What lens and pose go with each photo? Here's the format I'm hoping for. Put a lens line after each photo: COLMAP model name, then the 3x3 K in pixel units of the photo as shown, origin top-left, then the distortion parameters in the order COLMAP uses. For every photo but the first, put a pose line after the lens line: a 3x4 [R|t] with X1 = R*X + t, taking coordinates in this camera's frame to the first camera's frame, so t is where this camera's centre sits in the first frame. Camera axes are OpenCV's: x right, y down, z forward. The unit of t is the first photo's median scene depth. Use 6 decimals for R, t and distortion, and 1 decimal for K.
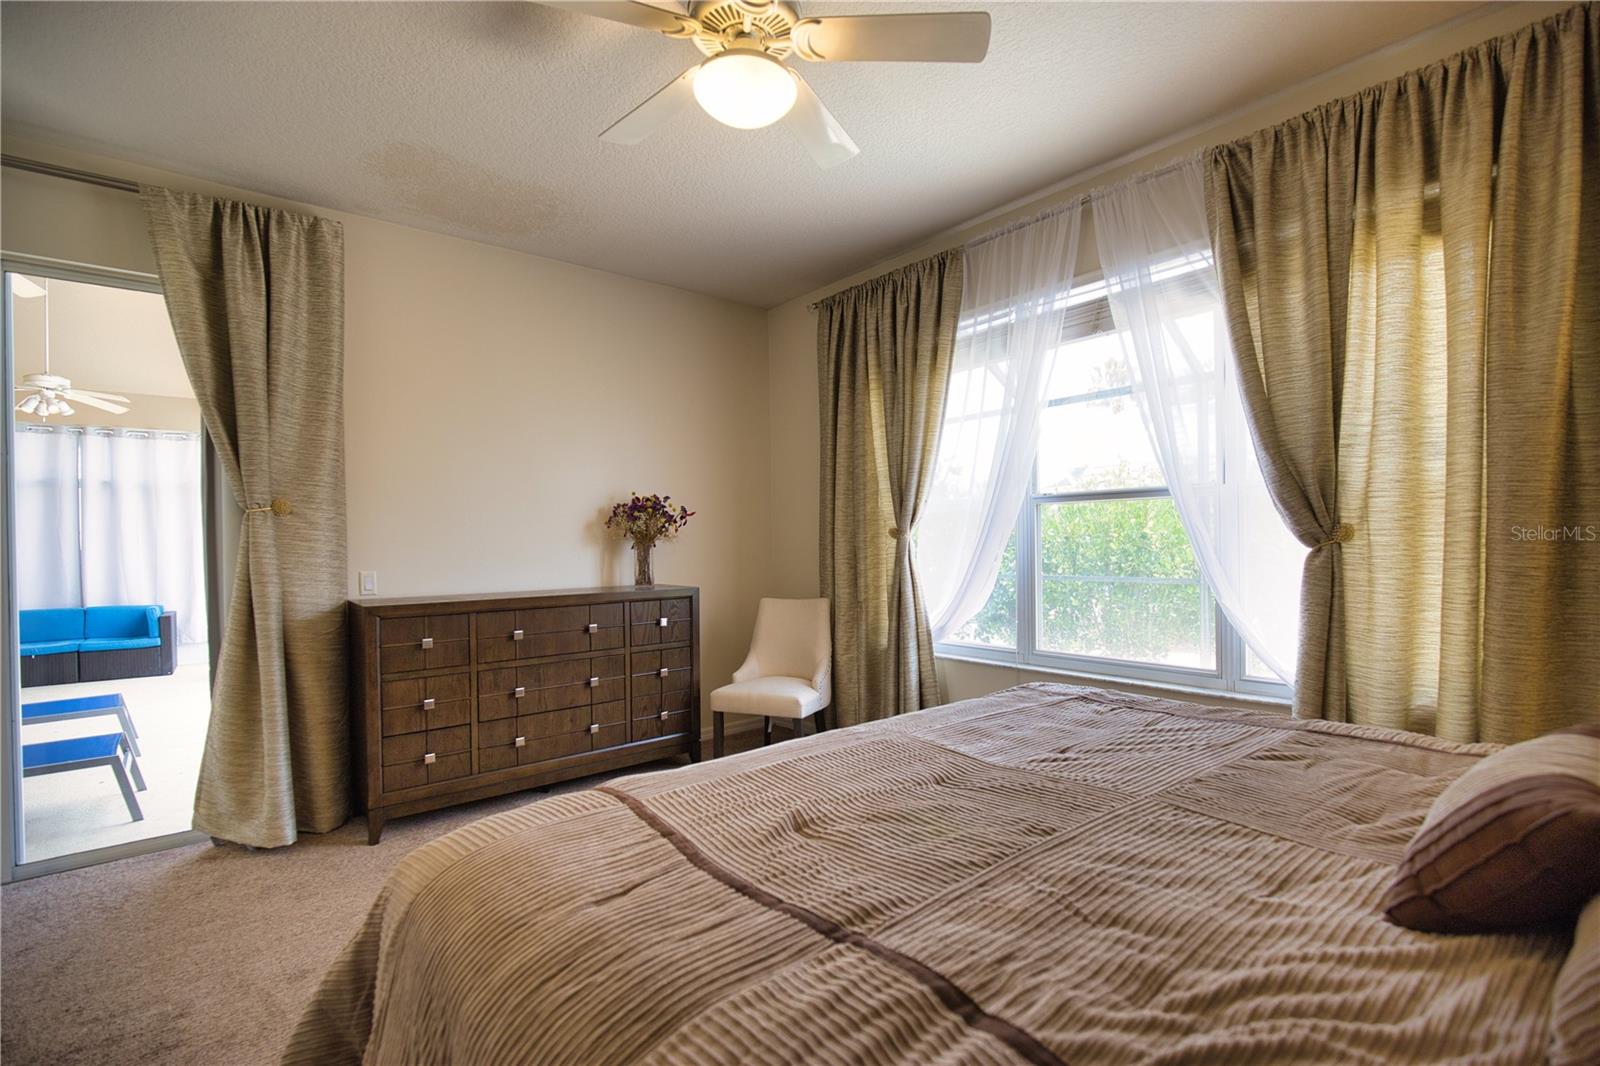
lens RADIAL K [[726.9, 0, 812.6], [0, 726.9, 554.8], [0, 0, 1]] dist [-0.035614, 0.007497]
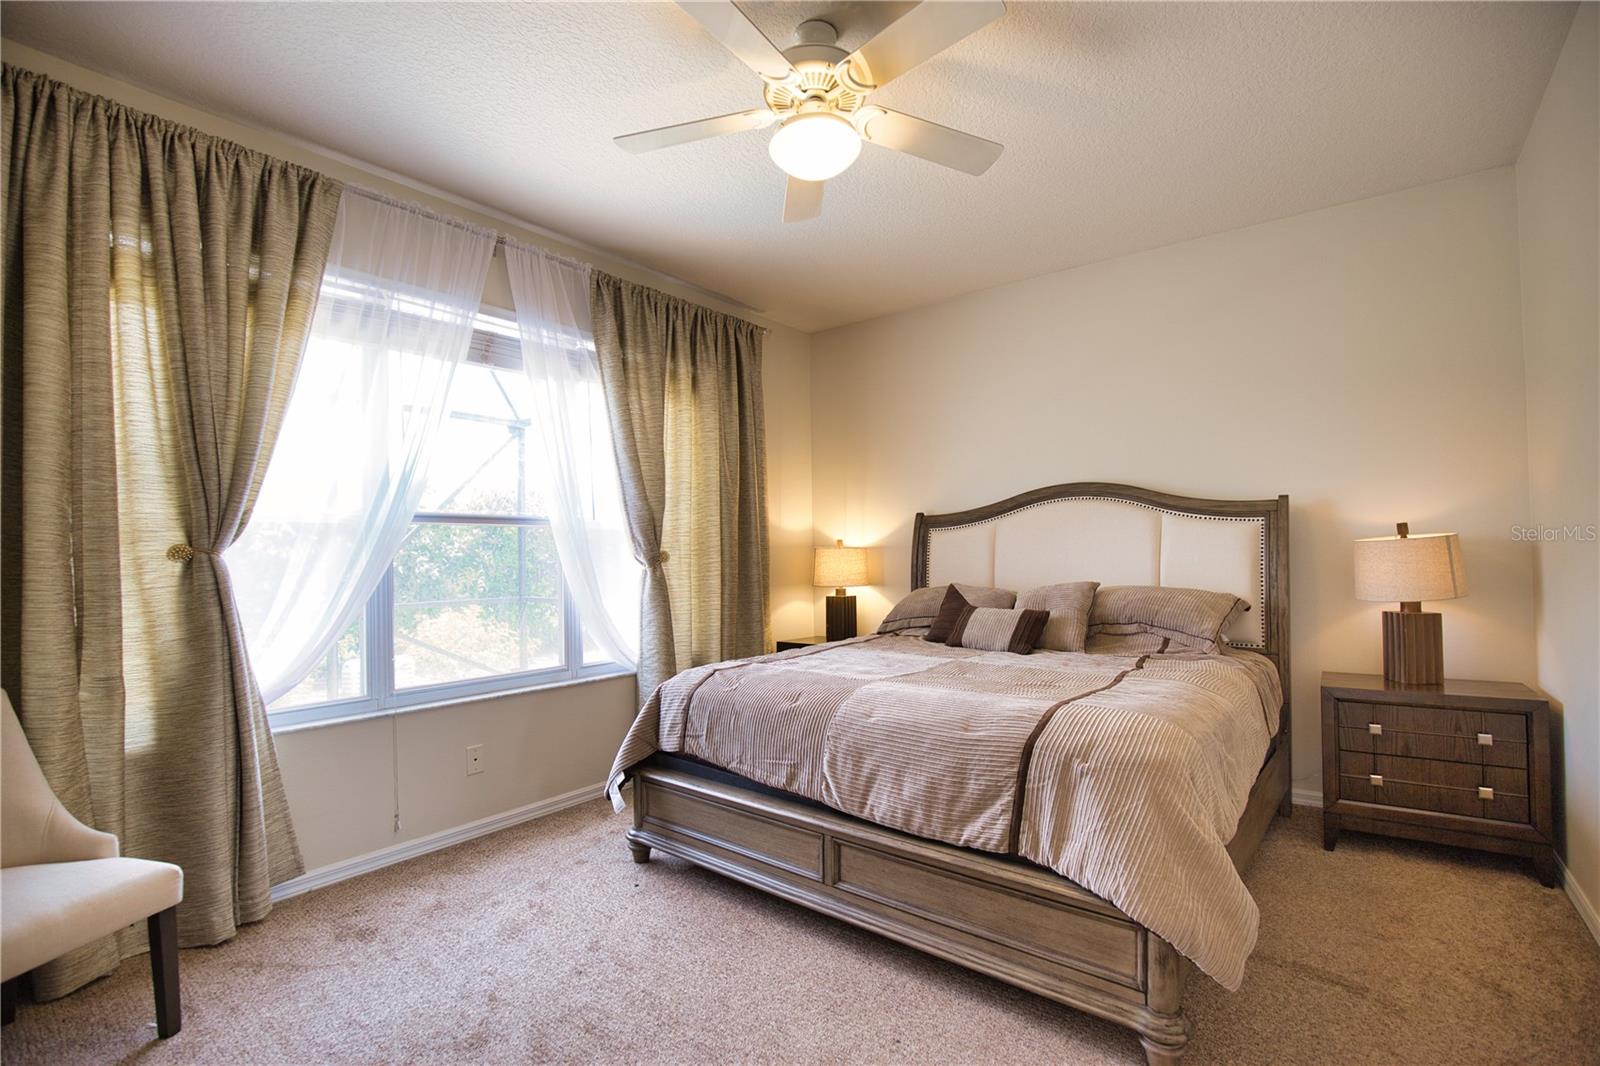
lens RADIAL K [[726.9, 0, 807.4], [0, 726.9, 541.5], [0, 0, 1]] dist [-0.035614, 0.007497]
pose [[-0.193437, 0.028647, 0.980694, -0.693261], [0.029042, 0.999303, -0.023462, -0.012401], [-0.980683, 0.023943, -0.194134, 0.738453]]
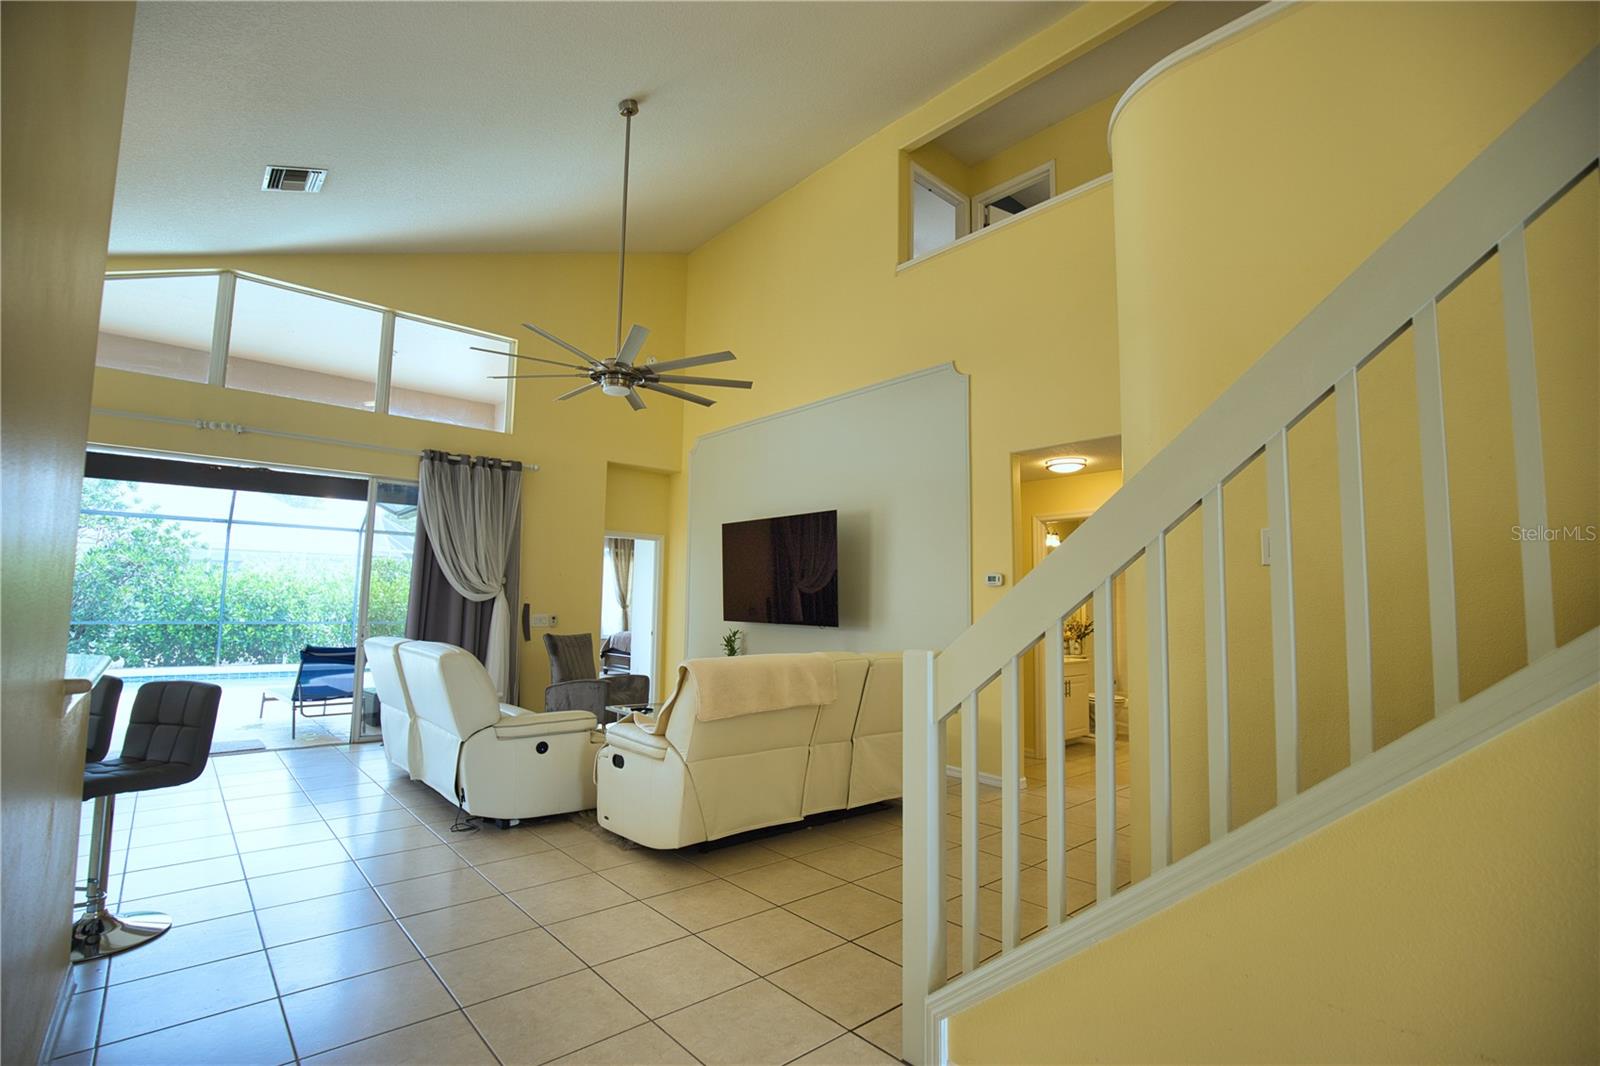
lens RADIAL K [[726.9, 0, 807.3], [0, 726.9, 541.3], [0, 0, 1]] dist [-0.035614, 0.007497]
pose [[-0.014923, 0.096483, 0.995223, -3.828838], [-0.005091, 0.995313, -0.096568, 0.004981], [-0.999876, -0.006507, -0.014362, -0.274318]]
